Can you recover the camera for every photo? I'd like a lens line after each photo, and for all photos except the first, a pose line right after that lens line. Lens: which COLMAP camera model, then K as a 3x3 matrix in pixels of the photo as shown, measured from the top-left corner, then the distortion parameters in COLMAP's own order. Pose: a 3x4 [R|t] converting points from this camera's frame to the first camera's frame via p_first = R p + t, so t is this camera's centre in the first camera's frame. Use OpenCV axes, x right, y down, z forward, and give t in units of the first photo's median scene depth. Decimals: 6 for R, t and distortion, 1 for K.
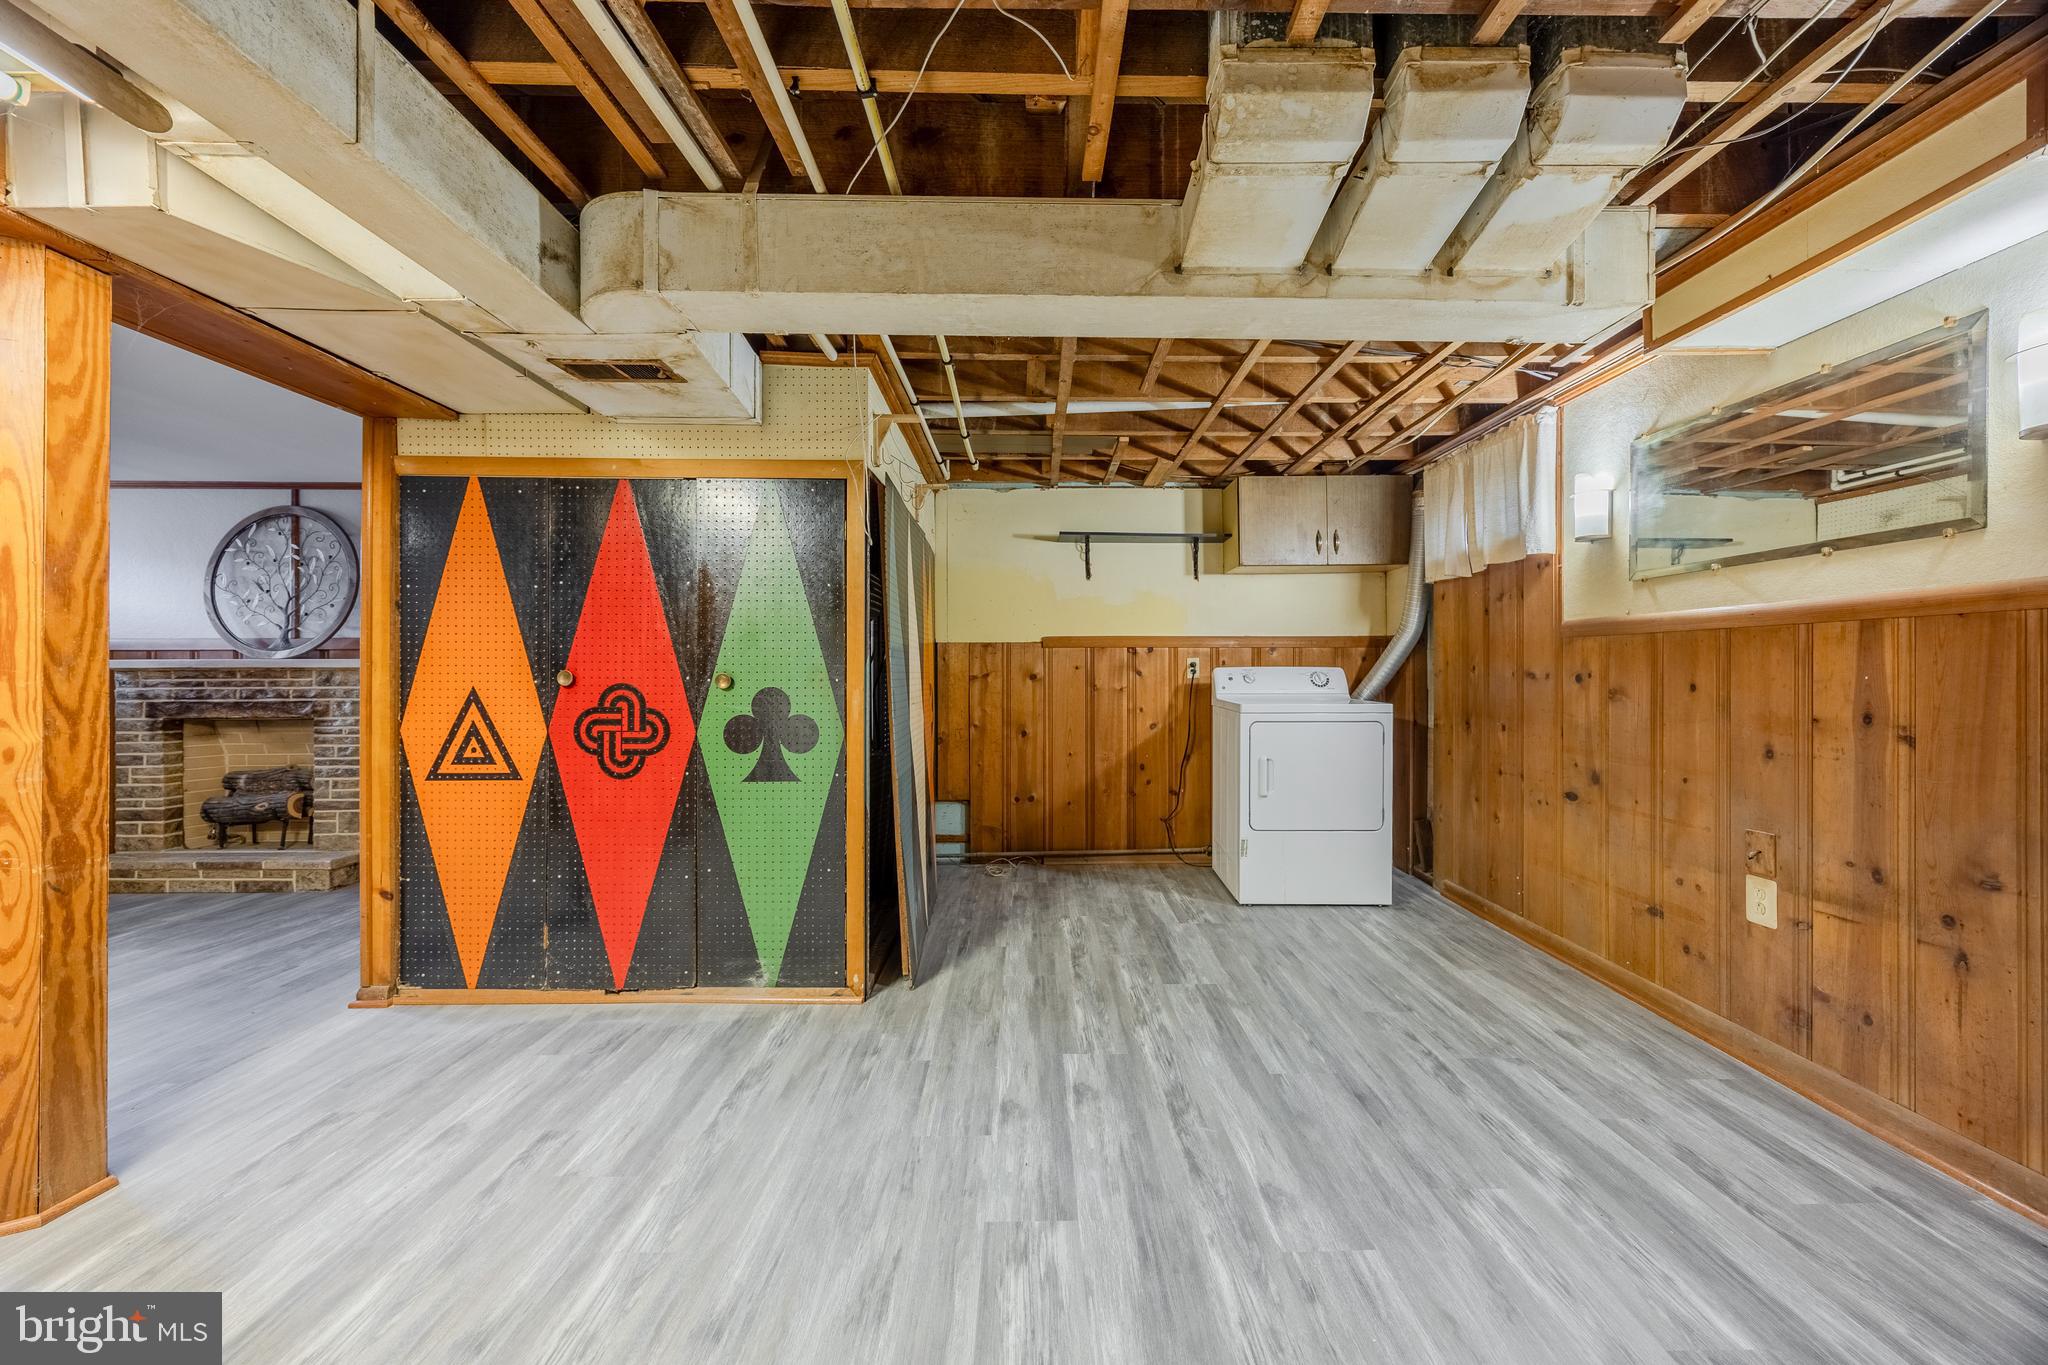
lens RADIAL K [[764.0, 0, 1034.8], [0, 764.0, 674.2], [0, 0, 1]] dist [-0.002437, -0.000270]
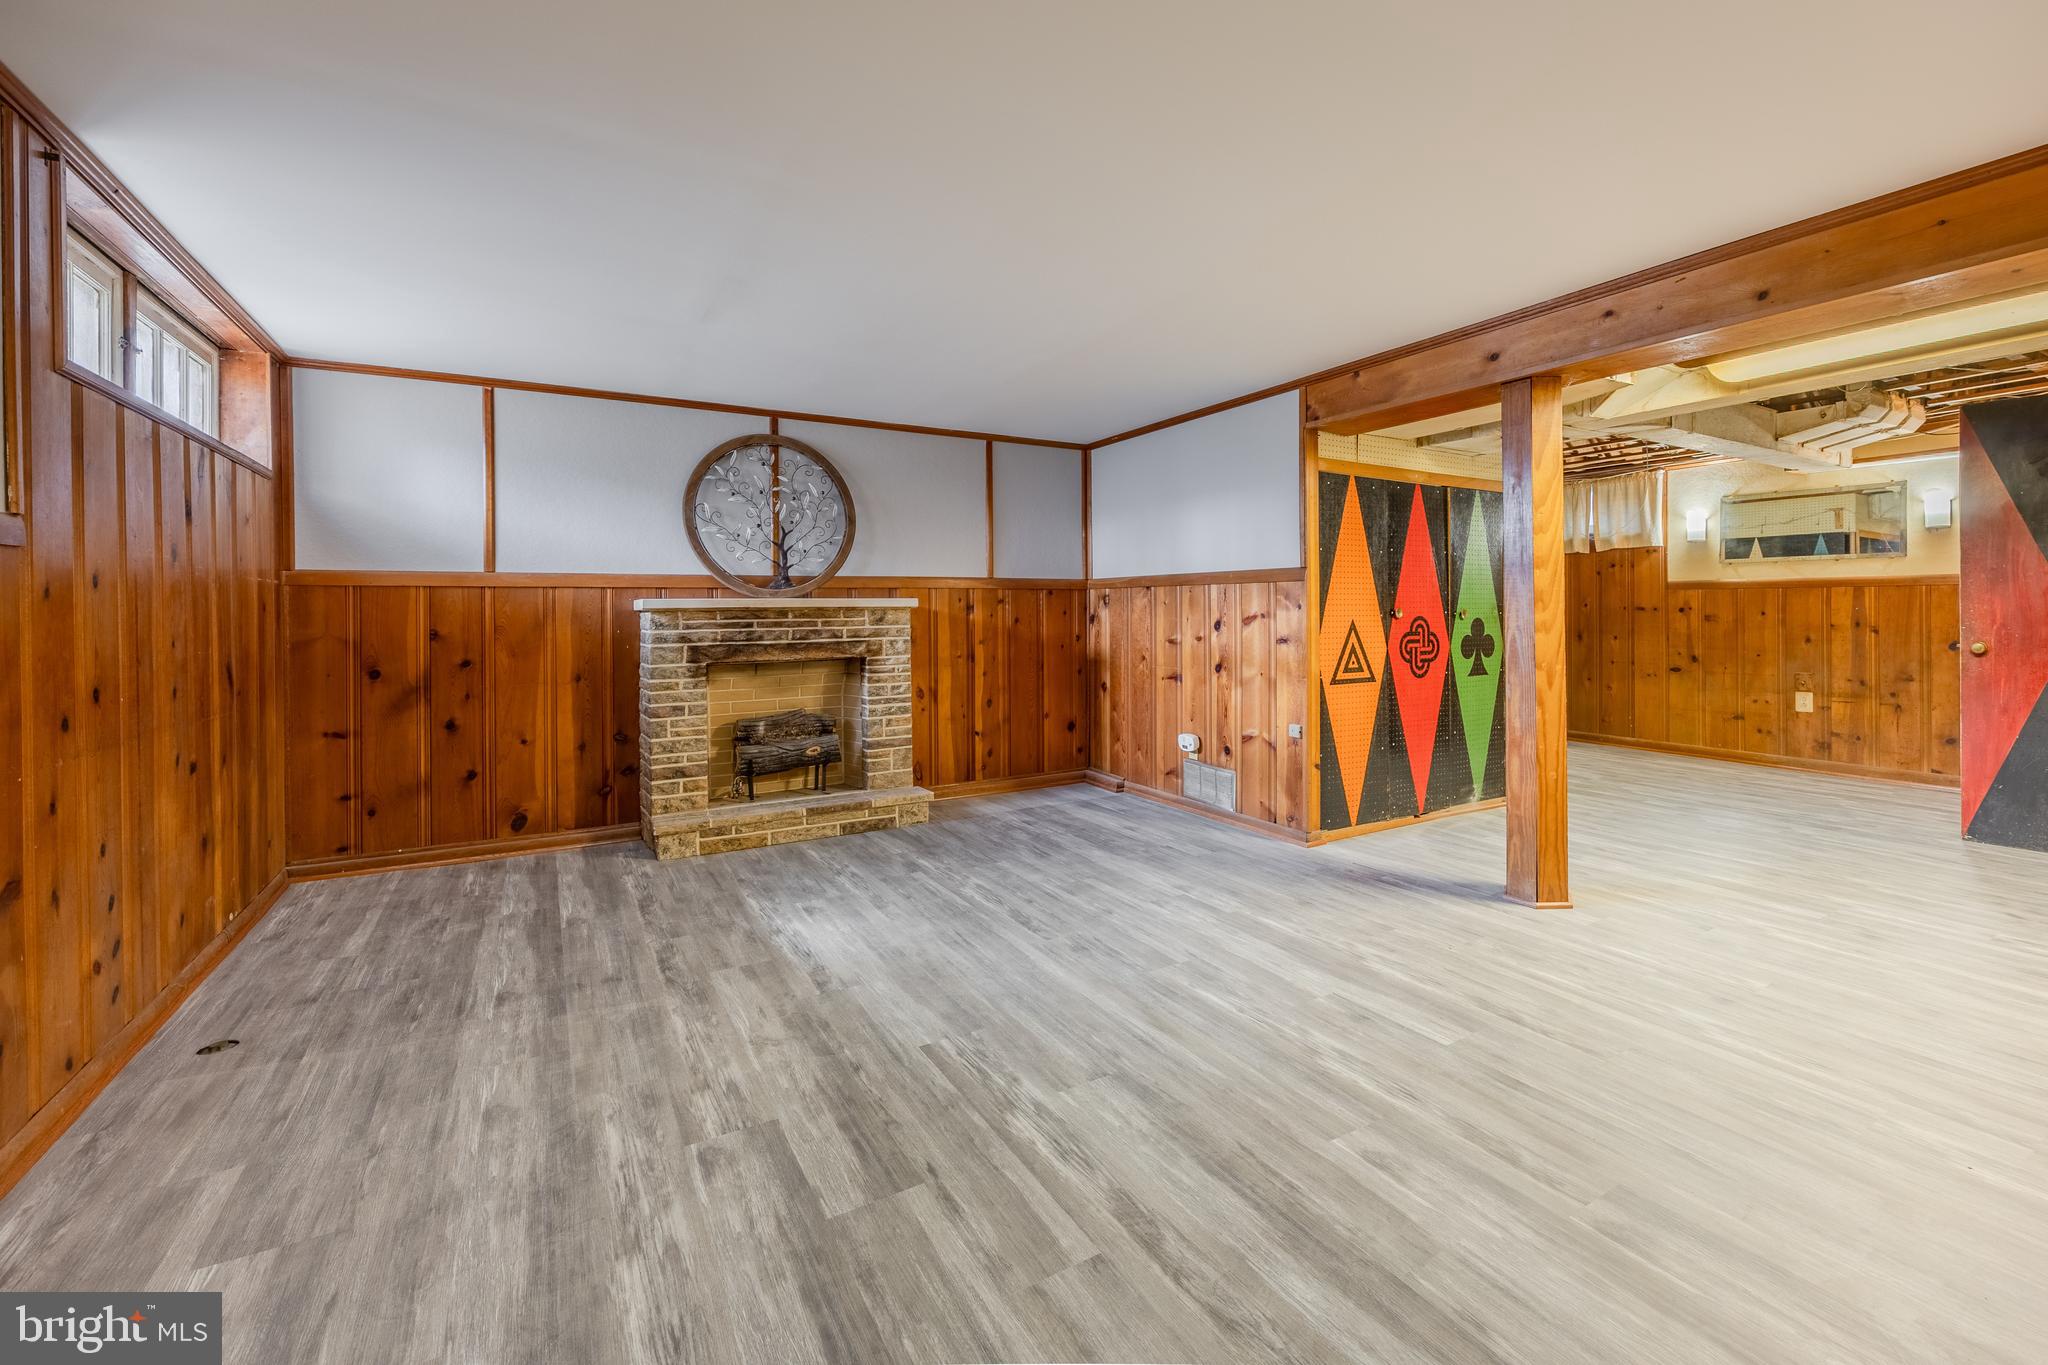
lens RADIAL K [[850.0, 0, 1033.1], [0, 850.0, 613.4], [0, 0, 1]] dist [-0.006469, -0.000044]
pose [[0.873876, -0.007161, 0.486096, -2.060460], [0.005994, 0.999974, 0.003957, -0.005153], [-0.486112, -0.000544, 0.873897, -0.121536]]
